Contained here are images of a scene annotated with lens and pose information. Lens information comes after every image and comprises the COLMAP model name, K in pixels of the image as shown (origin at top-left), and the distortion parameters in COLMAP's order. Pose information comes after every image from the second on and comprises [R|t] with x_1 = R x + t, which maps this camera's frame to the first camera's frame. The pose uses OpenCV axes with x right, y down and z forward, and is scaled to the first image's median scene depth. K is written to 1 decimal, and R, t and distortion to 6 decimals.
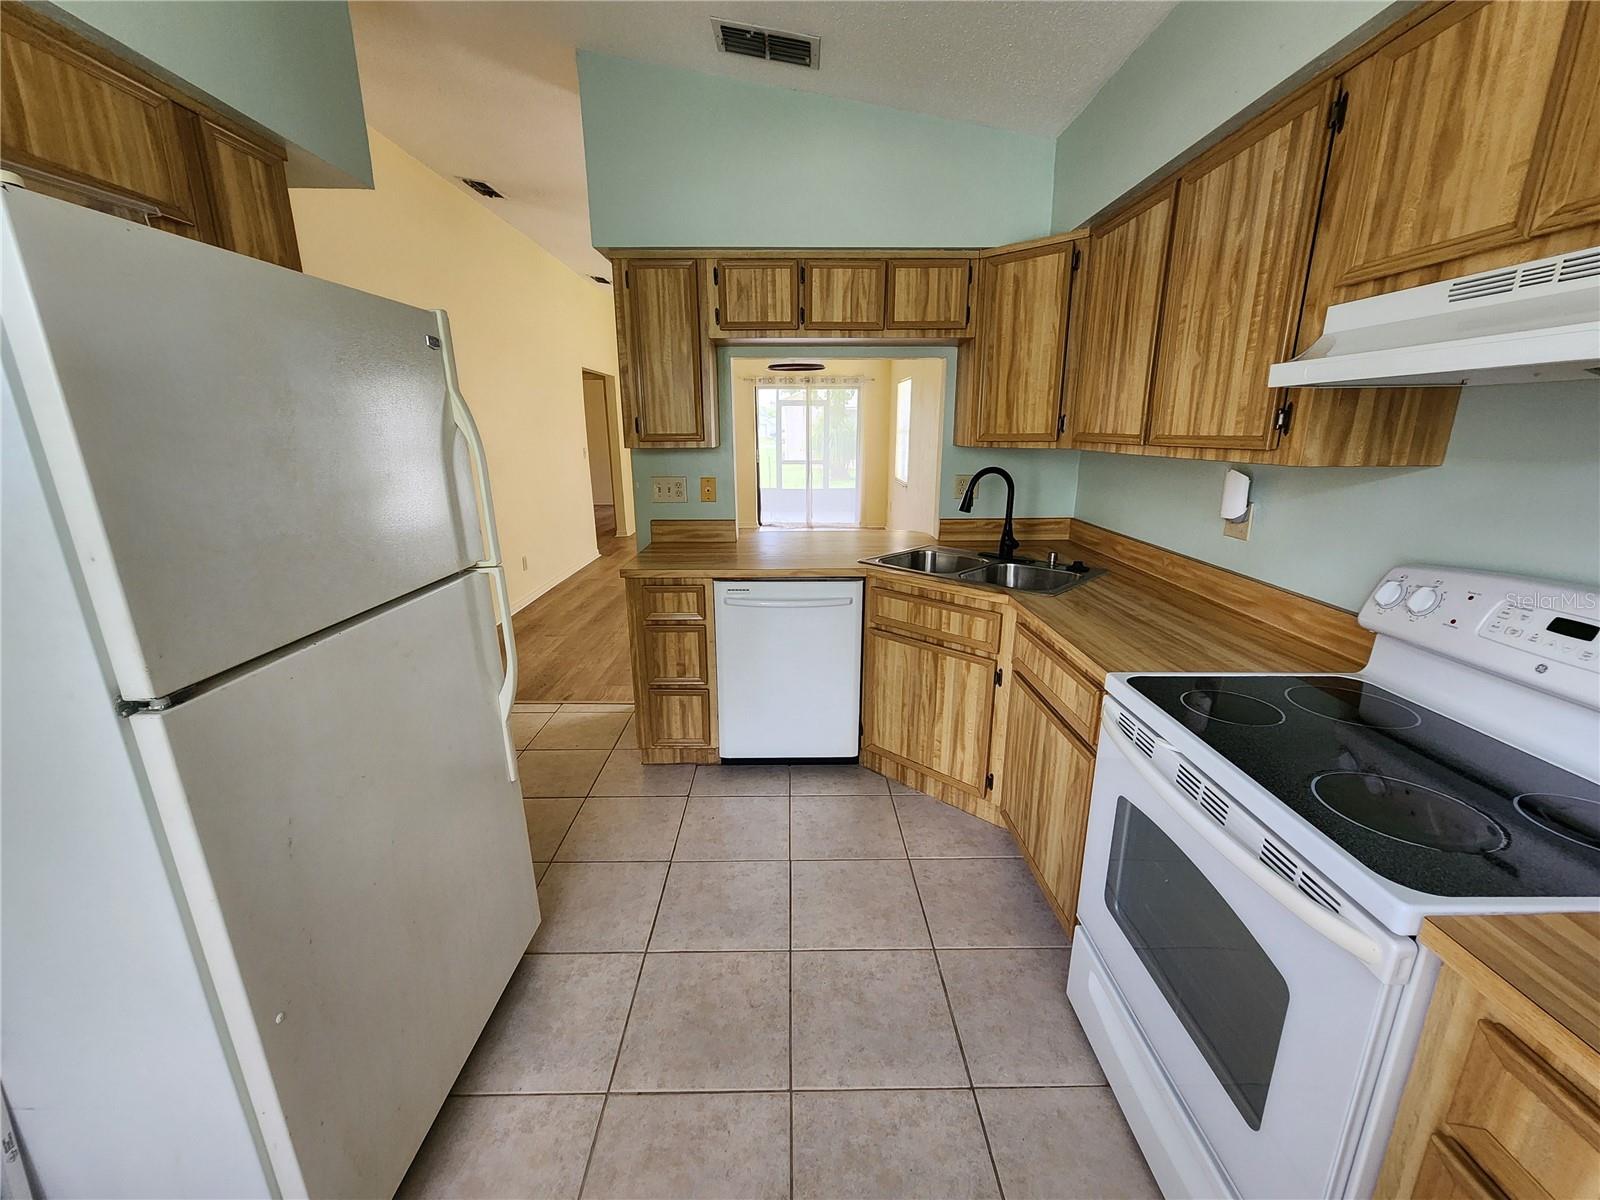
lens RADIAL K [[653.7, 0, 799.3], [0, 653.7, 600.8], [0, 0, 1]] dist [-0.000973, -0.000470]
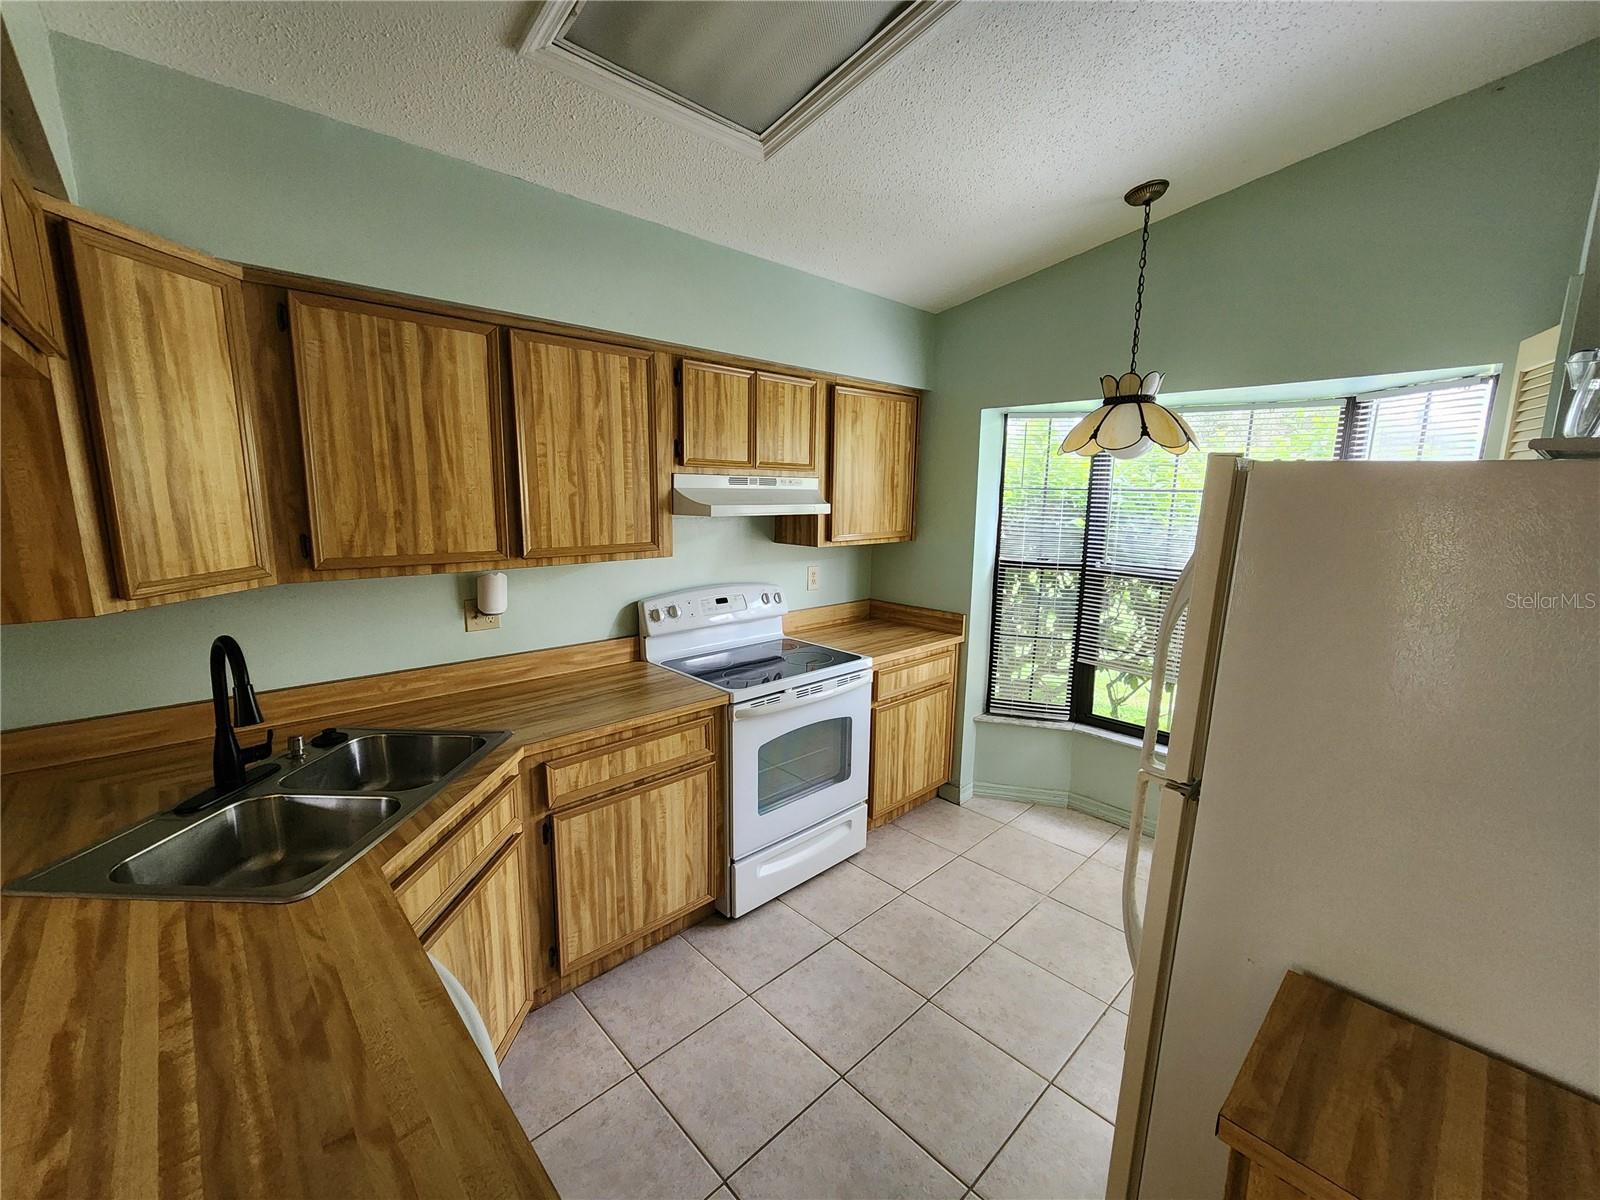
lens RADIAL K [[653.7, 0, 800.5], [0, 653.7, 606.2], [0, 0, 1]] dist [-0.000973, -0.000470]
pose [[-0.676553, -0.133230, 0.724242, -0.688303], [0.180531, 0.923477, 0.338525, -0.535886], [-0.713922, 0.359778, -0.600729, 1.608889]]
